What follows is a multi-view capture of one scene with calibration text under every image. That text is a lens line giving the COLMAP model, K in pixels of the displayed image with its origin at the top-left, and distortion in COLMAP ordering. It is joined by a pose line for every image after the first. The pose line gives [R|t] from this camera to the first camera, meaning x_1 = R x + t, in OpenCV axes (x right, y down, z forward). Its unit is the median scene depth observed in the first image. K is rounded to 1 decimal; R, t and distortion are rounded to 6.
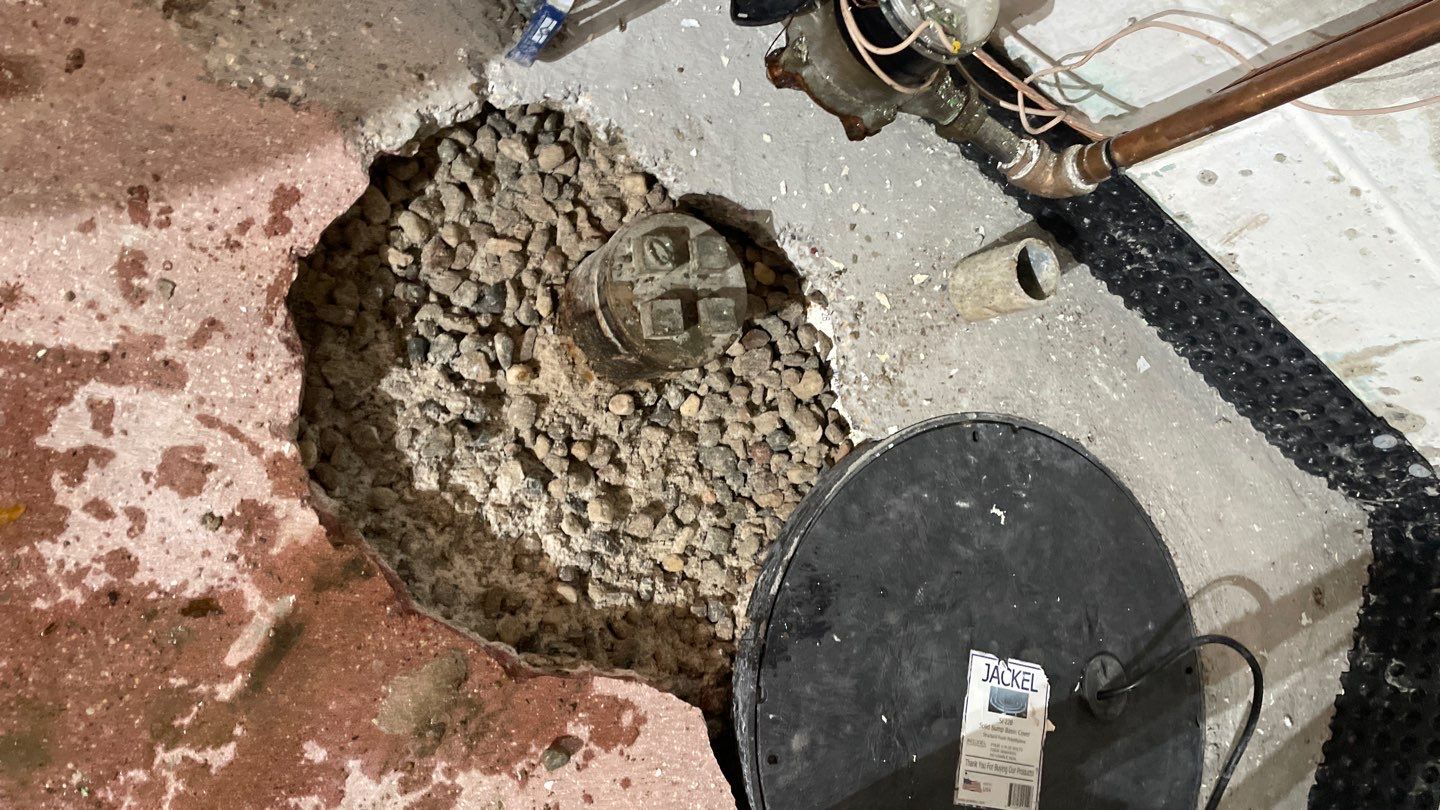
lens RADIAL K [[1067.7, 0, 720.0], [0, 1067.7, 405.0], [0, 0, 1]] dist [0.089991, -0.135942]
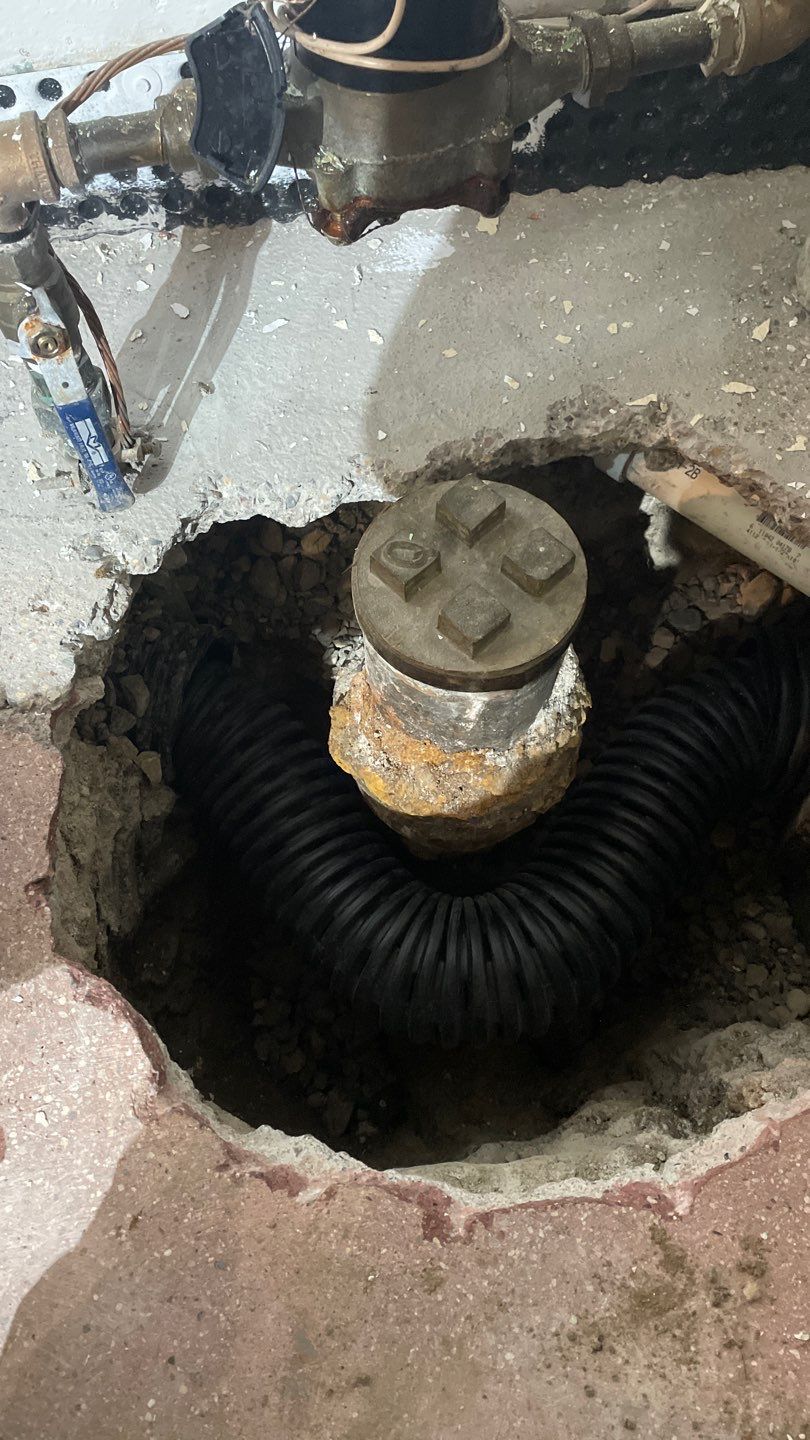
lens RADIAL K [[1067.7, 0, 410.4], [0, 1067.7, 701.7], [0, 0, 1]] dist [0.089991, -0.135942]
pose [[0.701696, -0.676379, -0.223906, 0.032529], [0.633120, 0.736085, -0.239454, 0.091367], [0.326775, 0.026264, 0.944737, 0.356647]]
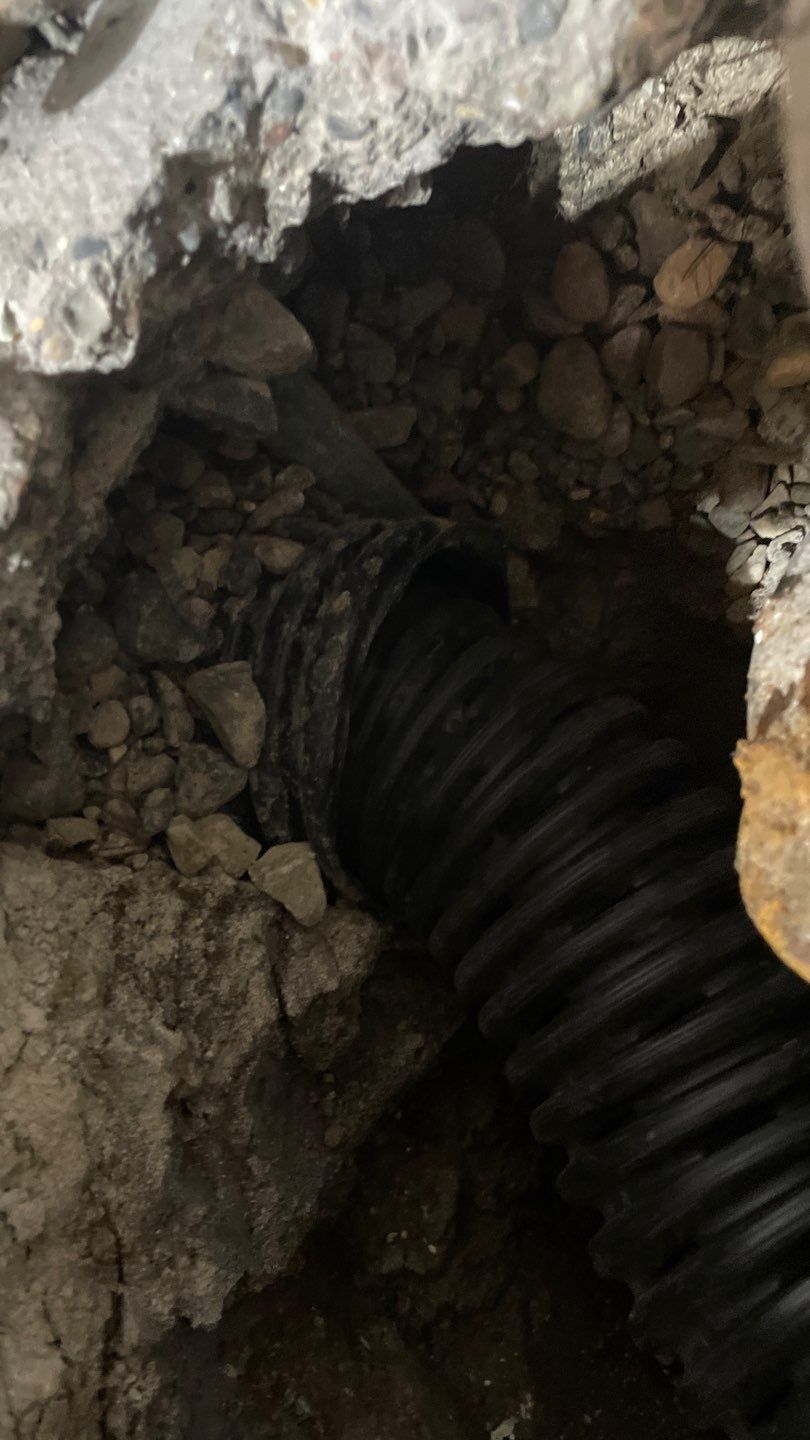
lens RADIAL K [[1067.7, 0, 410.4], [0, 1067.7, 701.7], [0, 0, 1]] dist [0.089991, -0.135942]
pose [[0.501214, -0.683616, -0.530522, -0.088729], [0.546772, 0.725390, -0.418152, -0.073309], [0.670690, -0.080491, 0.737358, 0.844290]]
